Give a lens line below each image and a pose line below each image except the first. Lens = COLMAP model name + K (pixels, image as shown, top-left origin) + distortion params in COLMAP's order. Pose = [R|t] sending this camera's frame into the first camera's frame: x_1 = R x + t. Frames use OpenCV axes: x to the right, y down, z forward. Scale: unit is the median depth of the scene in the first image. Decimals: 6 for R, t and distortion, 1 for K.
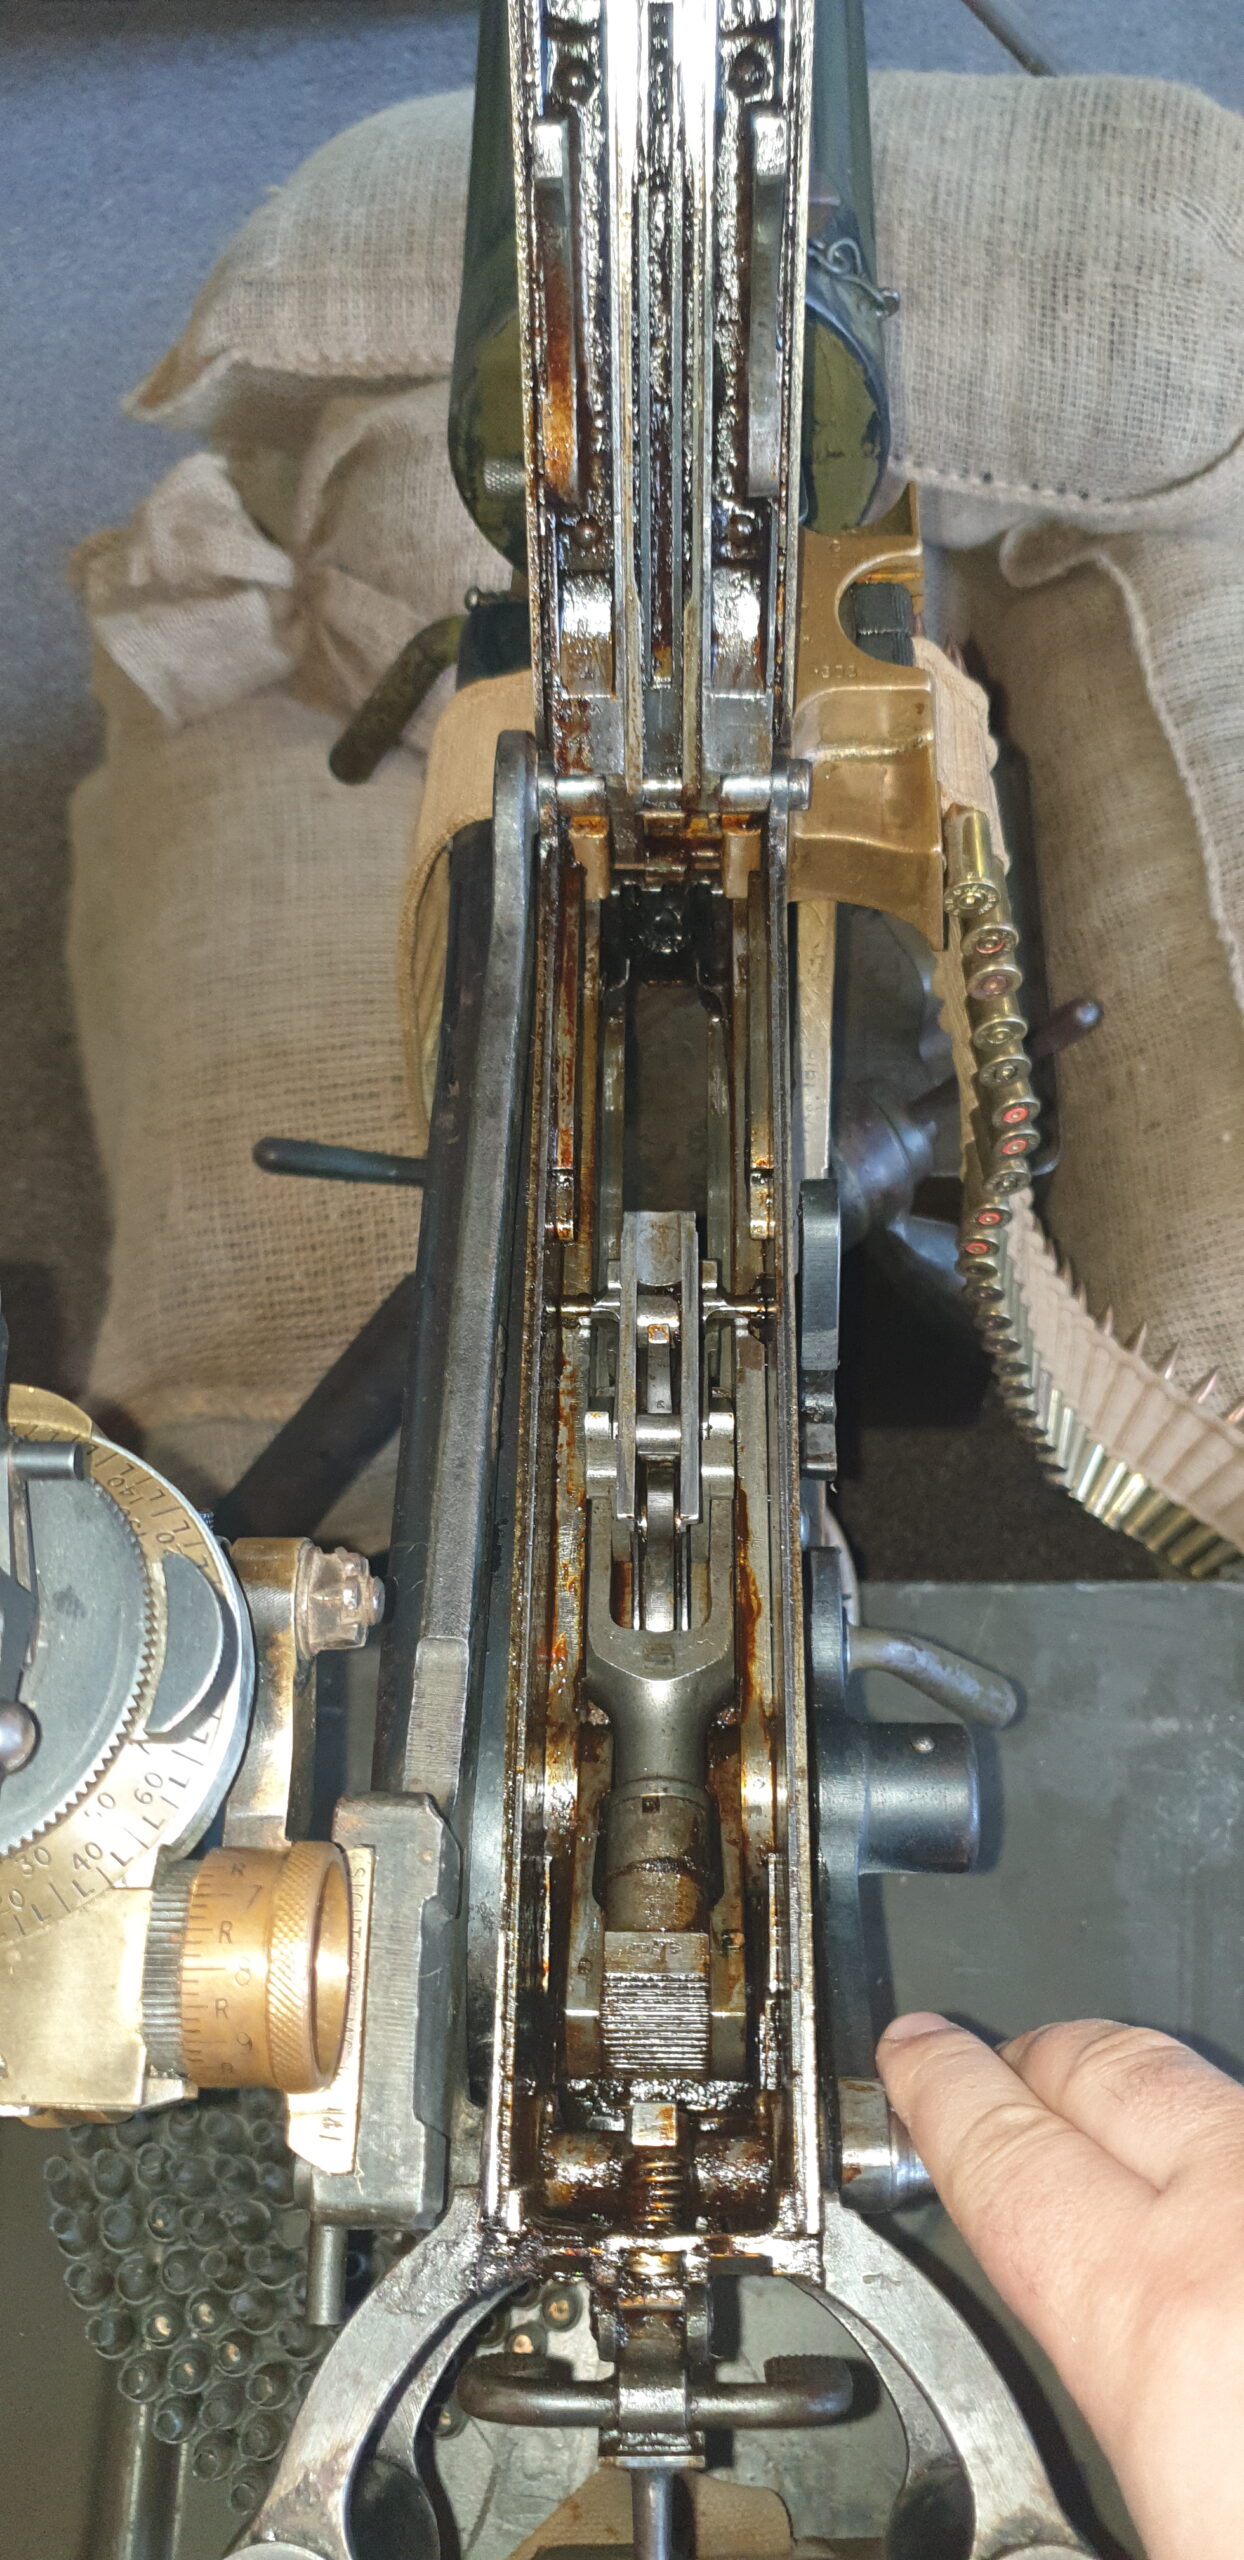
lens RADIAL K [[2047.3, 0, 622.0], [0, 2047.3, 1280.0], [0, 0, 1]] dist [-0.000622, -0.003313]
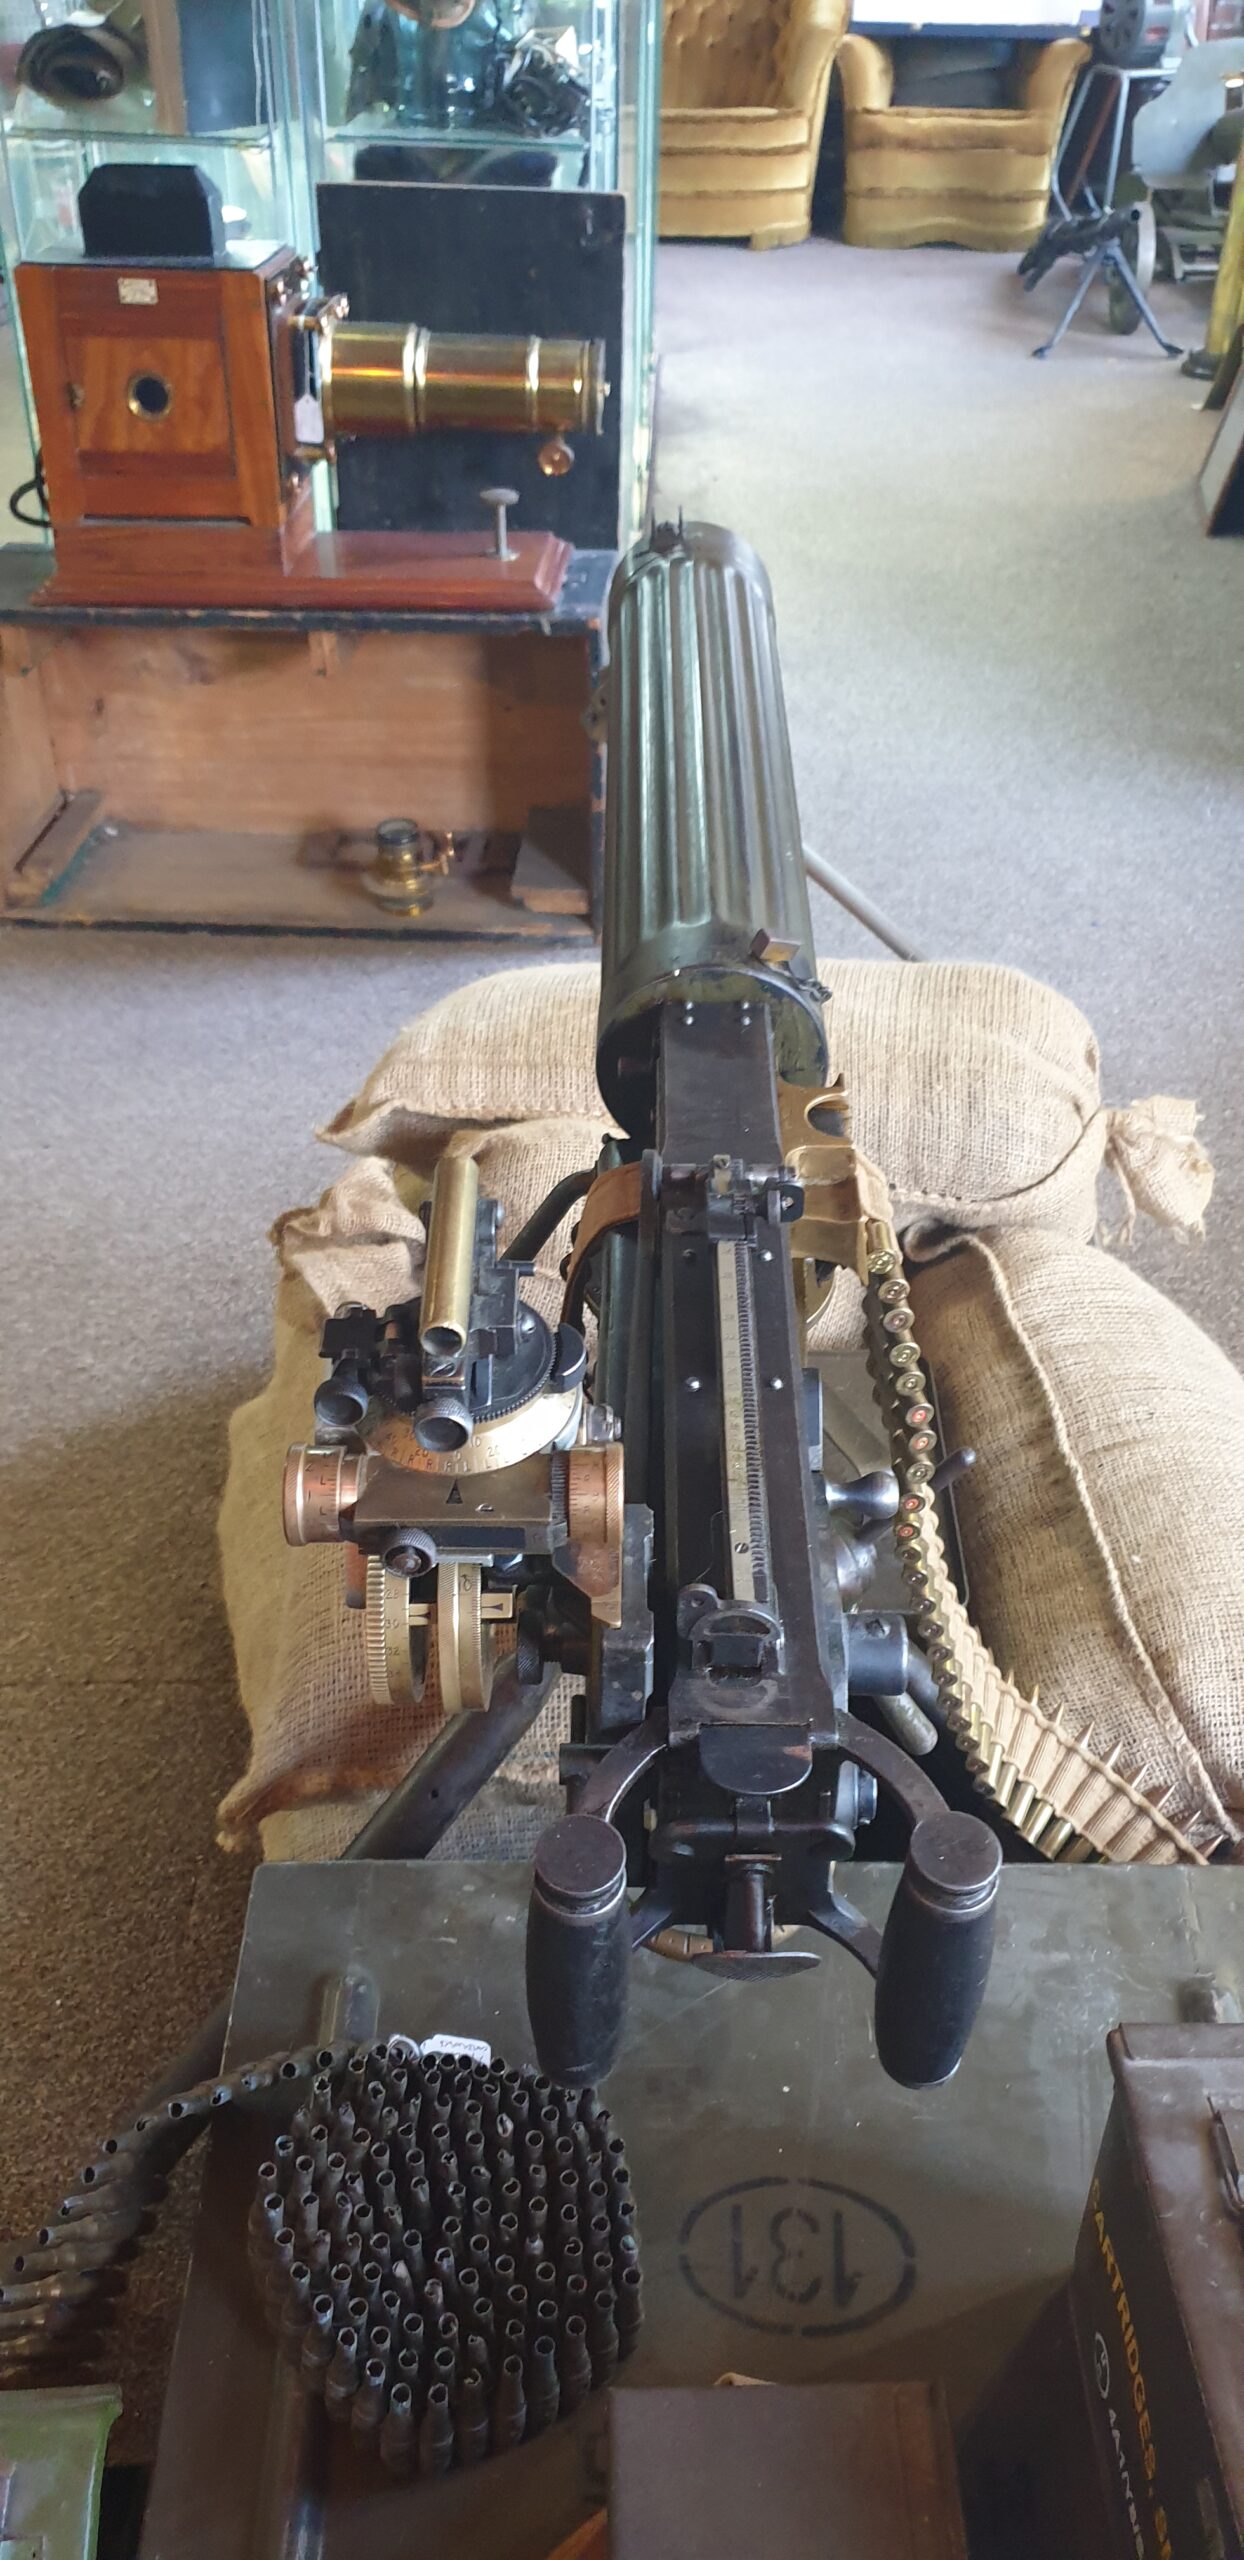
lens RADIAL K [[1990.7, 0, 622.0], [0, 1990.7, 1280.0], [0, 0, 1]] dist [-0.003197, -0.007314]
pose [[0.999475, 0.023033, 0.022799, -0.053856], [-0.011775, 0.913489, -0.406693, 0.274106], [-0.030194, 0.406211, 0.913280, -0.308240]]
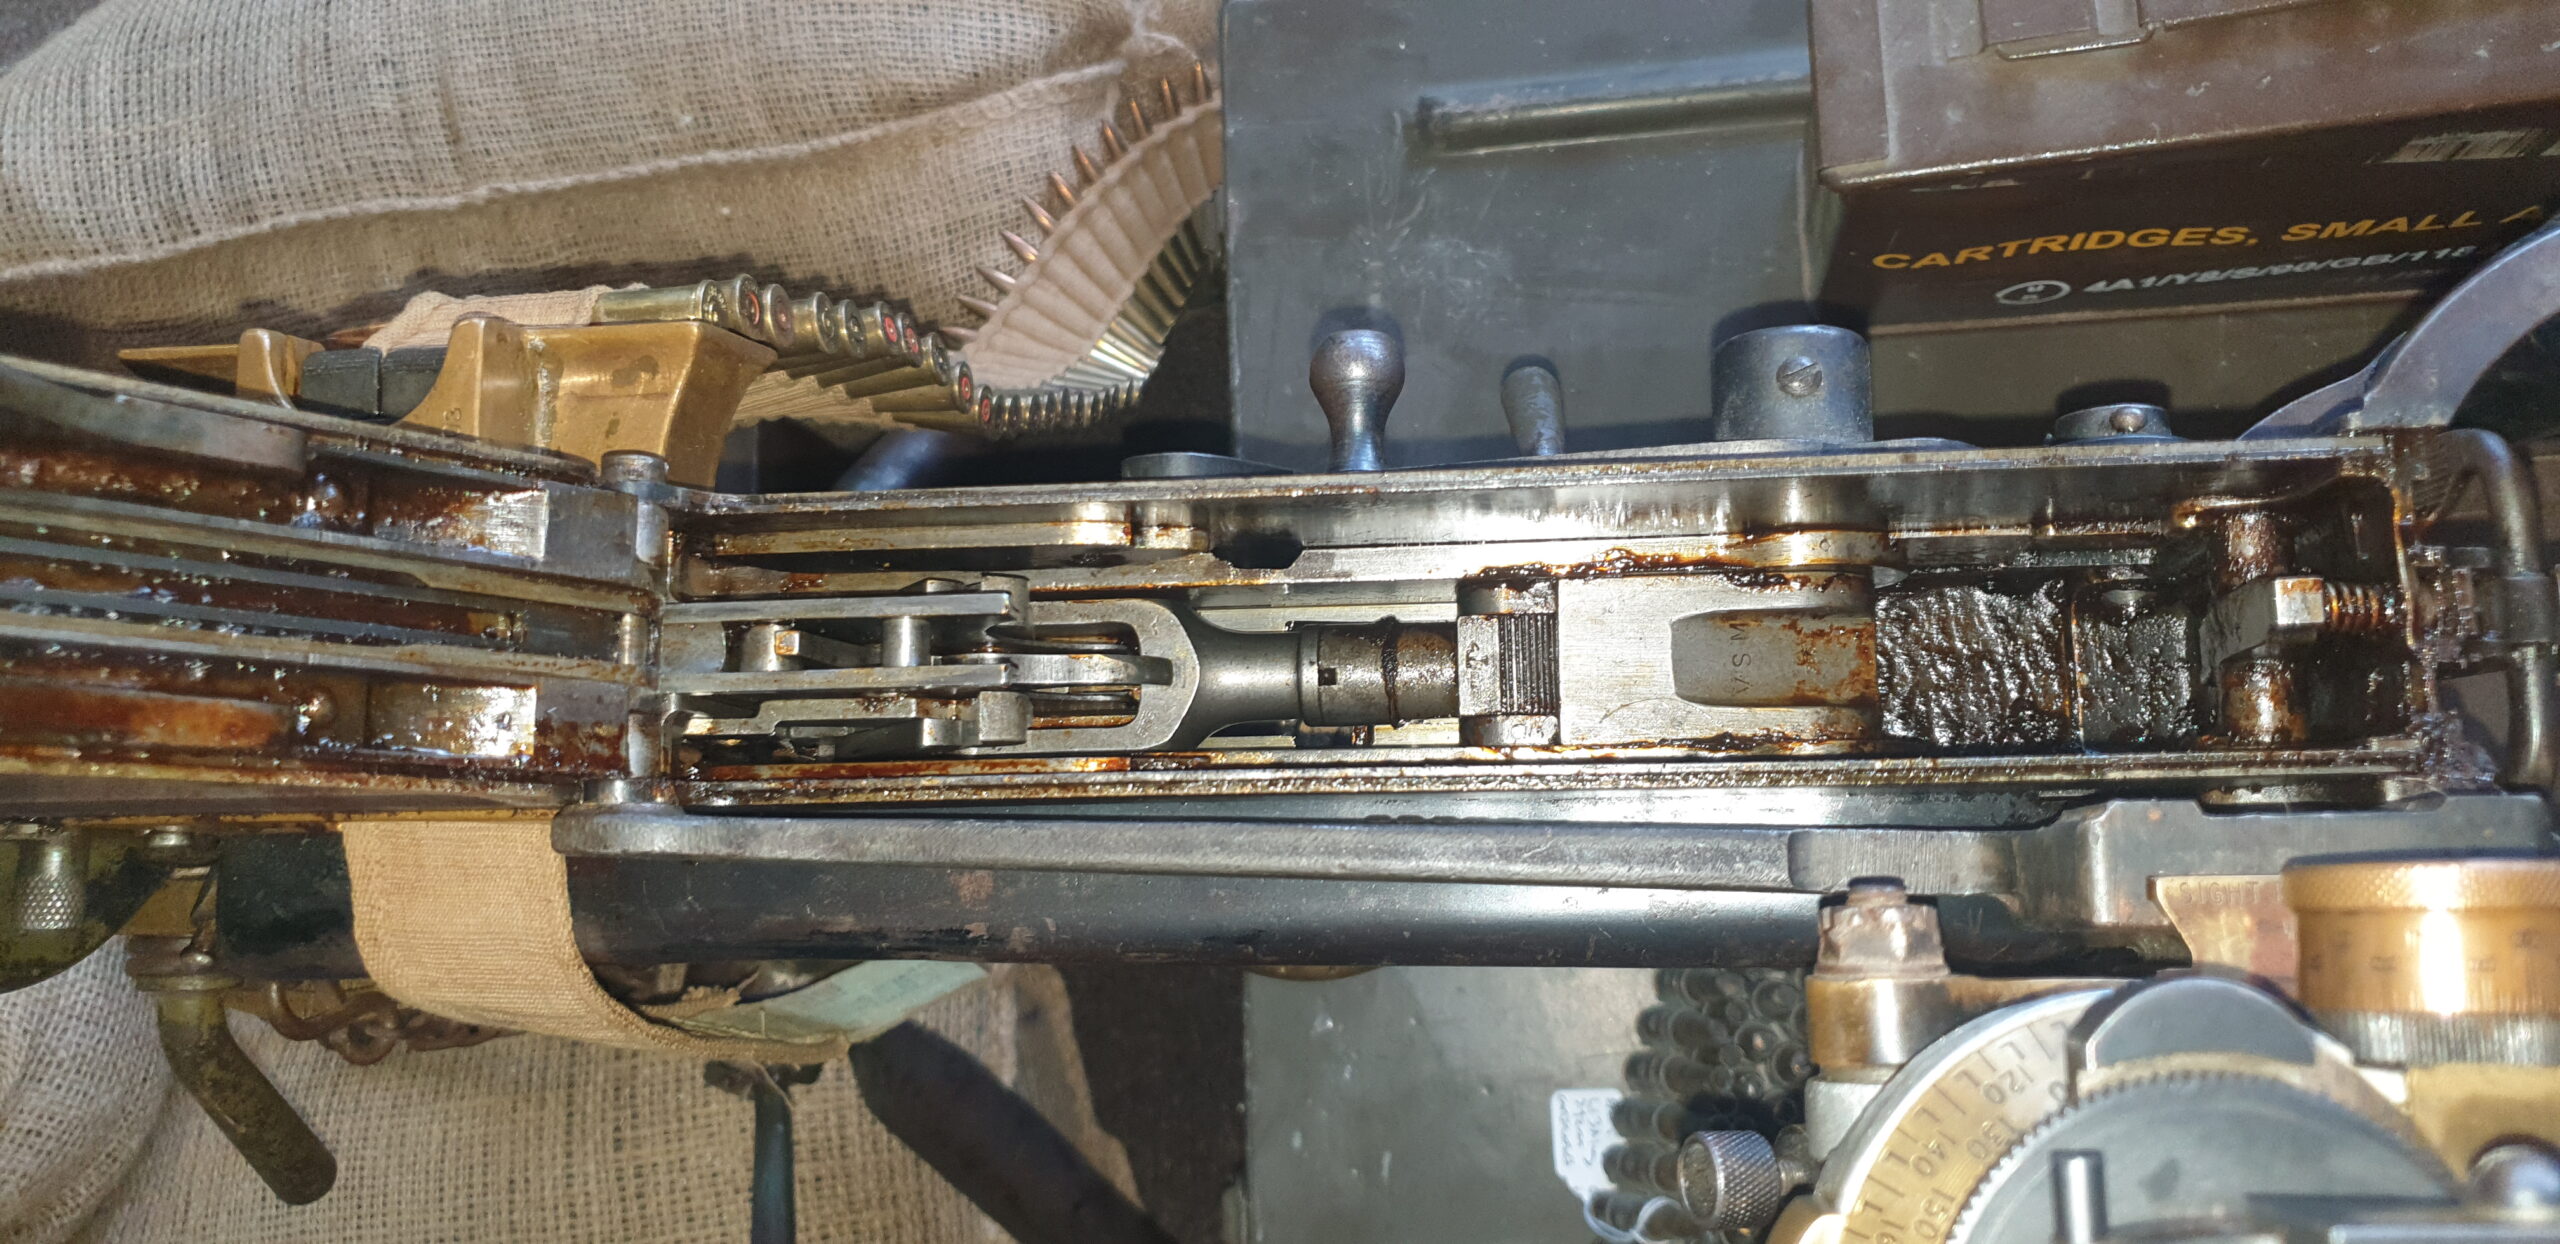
lens RADIAL K [[2044.6, 0, 1207.0], [0, 2044.6, 528.6], [0, 0, 1]] dist [0.051255, 0.000620]
pose [[-0.017898, -0.974405, 0.224085, -0.052799], [0.952663, 0.051412, 0.299648, -0.121212], [-0.303500, 0.218840, 0.927360, 0.091266]]
